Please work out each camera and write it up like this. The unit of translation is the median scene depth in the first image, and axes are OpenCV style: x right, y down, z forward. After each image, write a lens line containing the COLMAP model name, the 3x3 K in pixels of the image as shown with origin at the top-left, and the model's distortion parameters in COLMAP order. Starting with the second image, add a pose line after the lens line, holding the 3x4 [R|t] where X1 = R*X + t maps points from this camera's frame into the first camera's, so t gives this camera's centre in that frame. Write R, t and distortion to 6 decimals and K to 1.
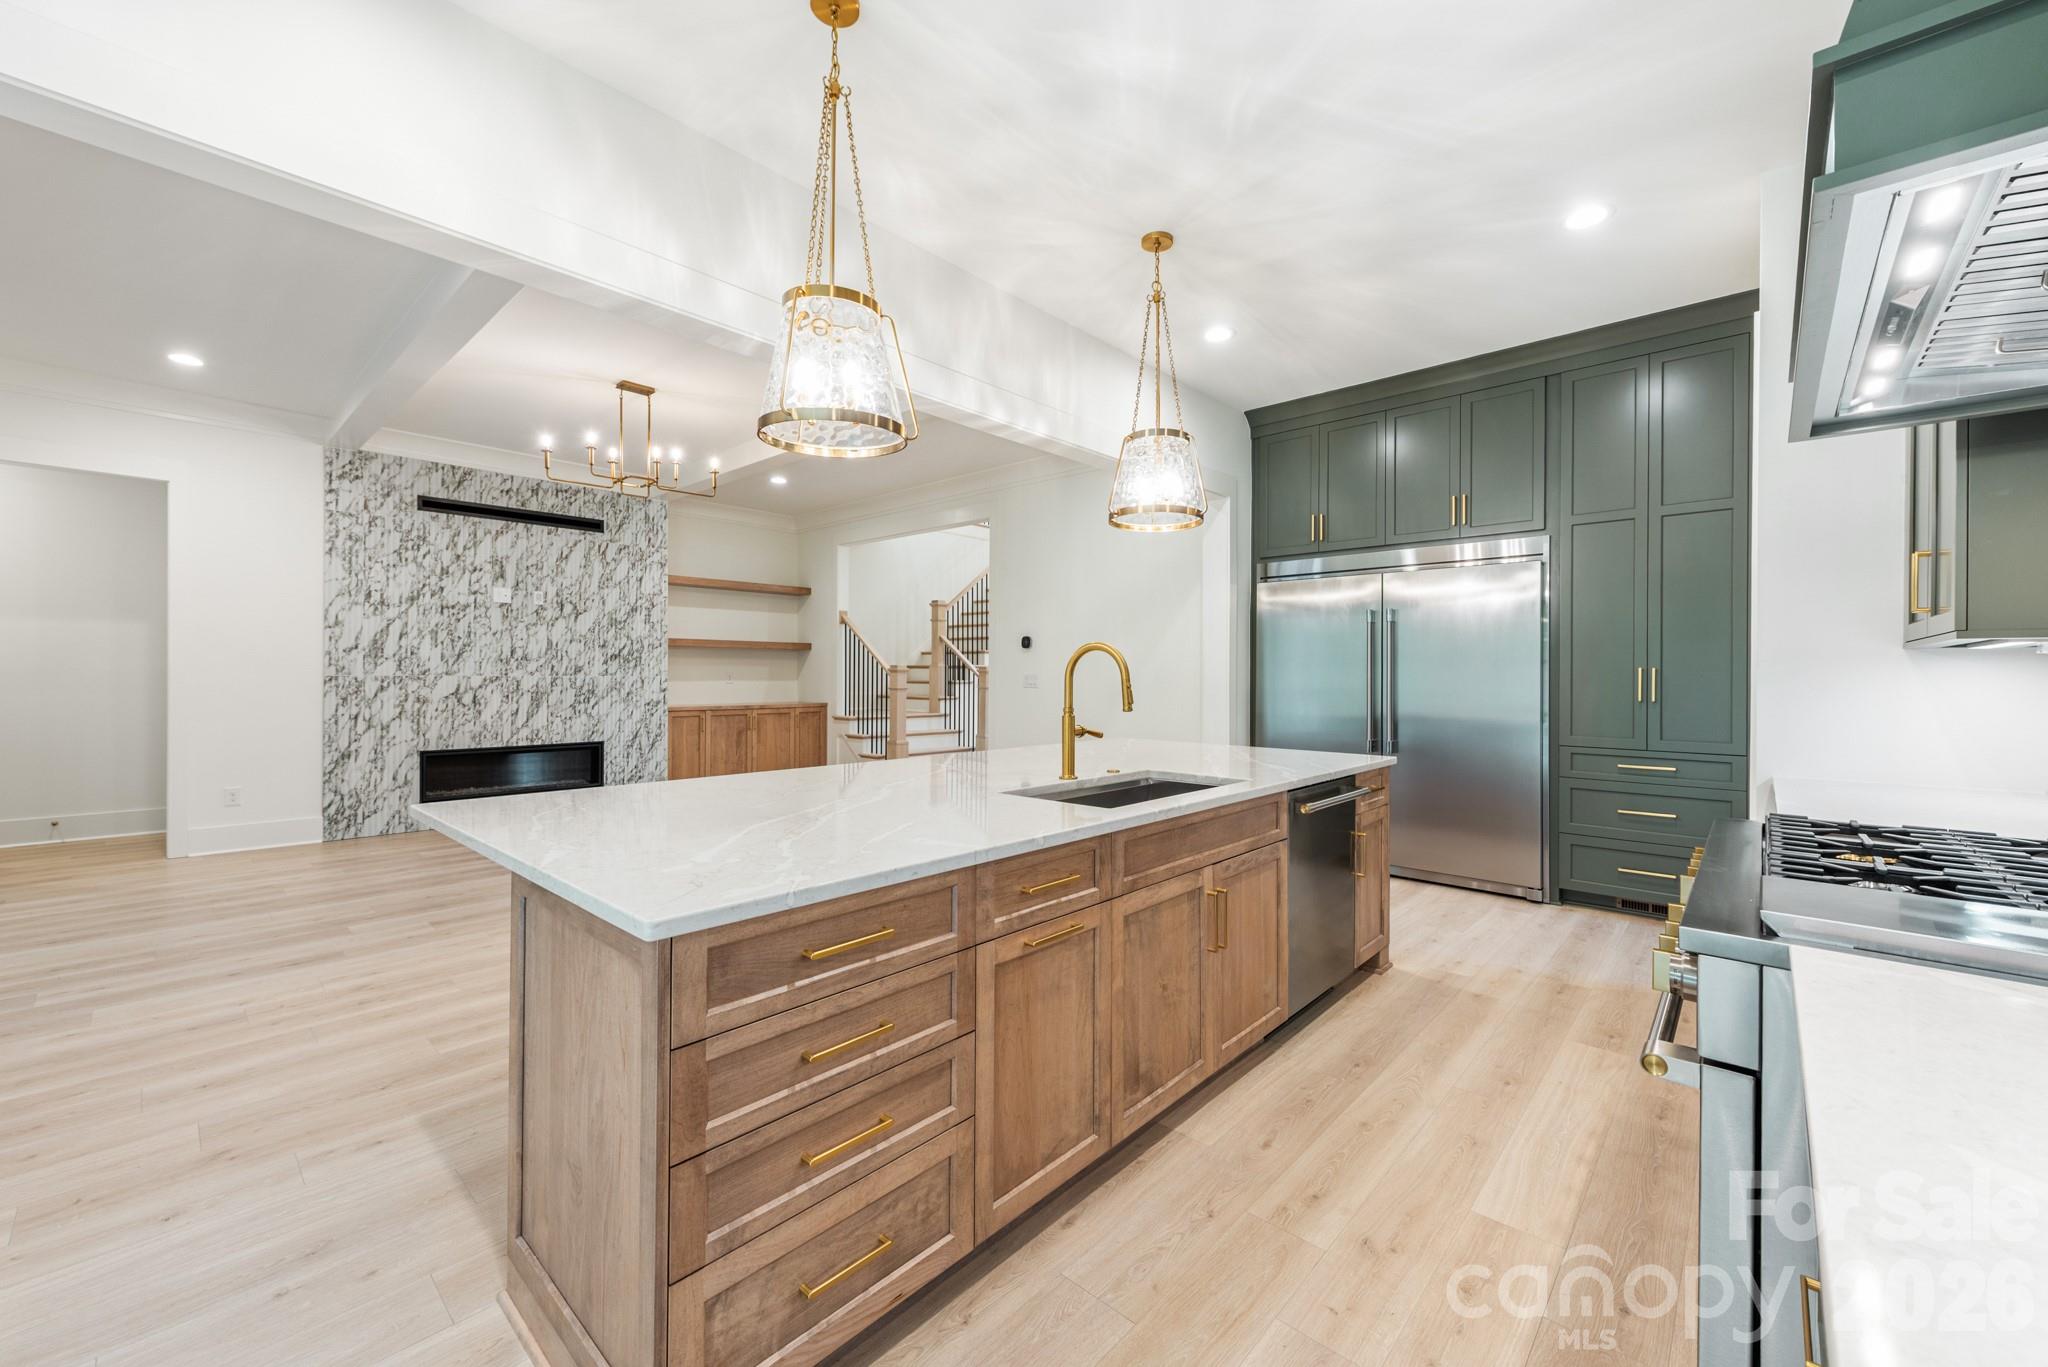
lens RADIAL K [[802.5, 0, 1022.4], [0, 802.5, 675.8], [0, 0, 1]] dist [0.007481, -0.002251]
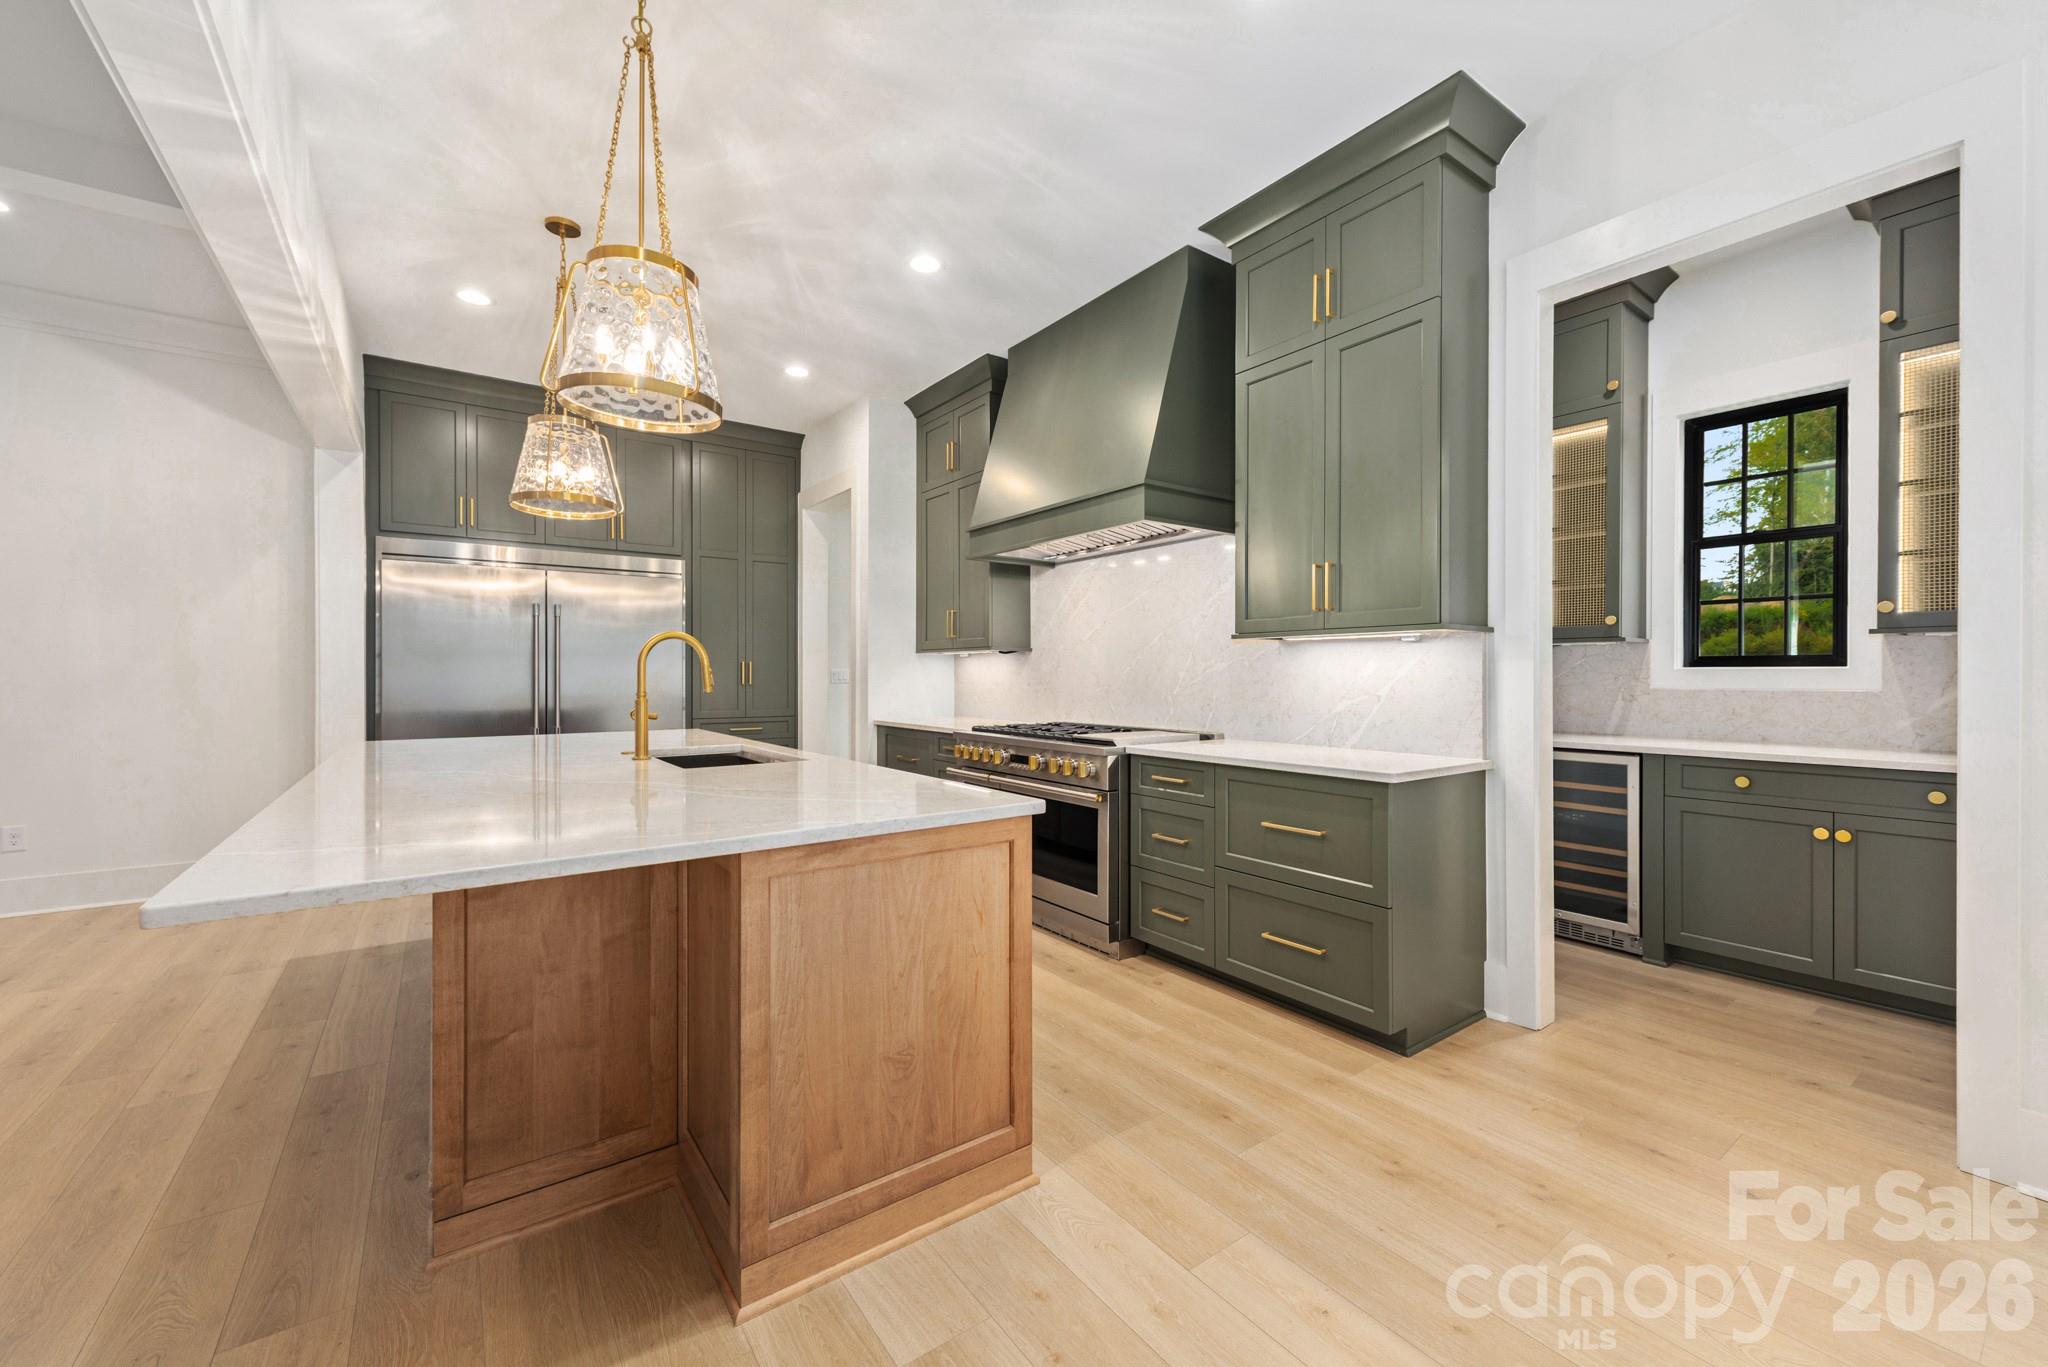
lens RADIAL K [[802.5, 0, 1025.6], [0, 802.5, 675.6], [0, 0, 1]] dist [0.007481, -0.002251]
pose [[0.197466, -0.002336, 0.980307, -0.356025], [0.011531, 0.999934, 0.000060, 0.014145], [-0.980242, 0.011292, 0.197479, 0.129611]]
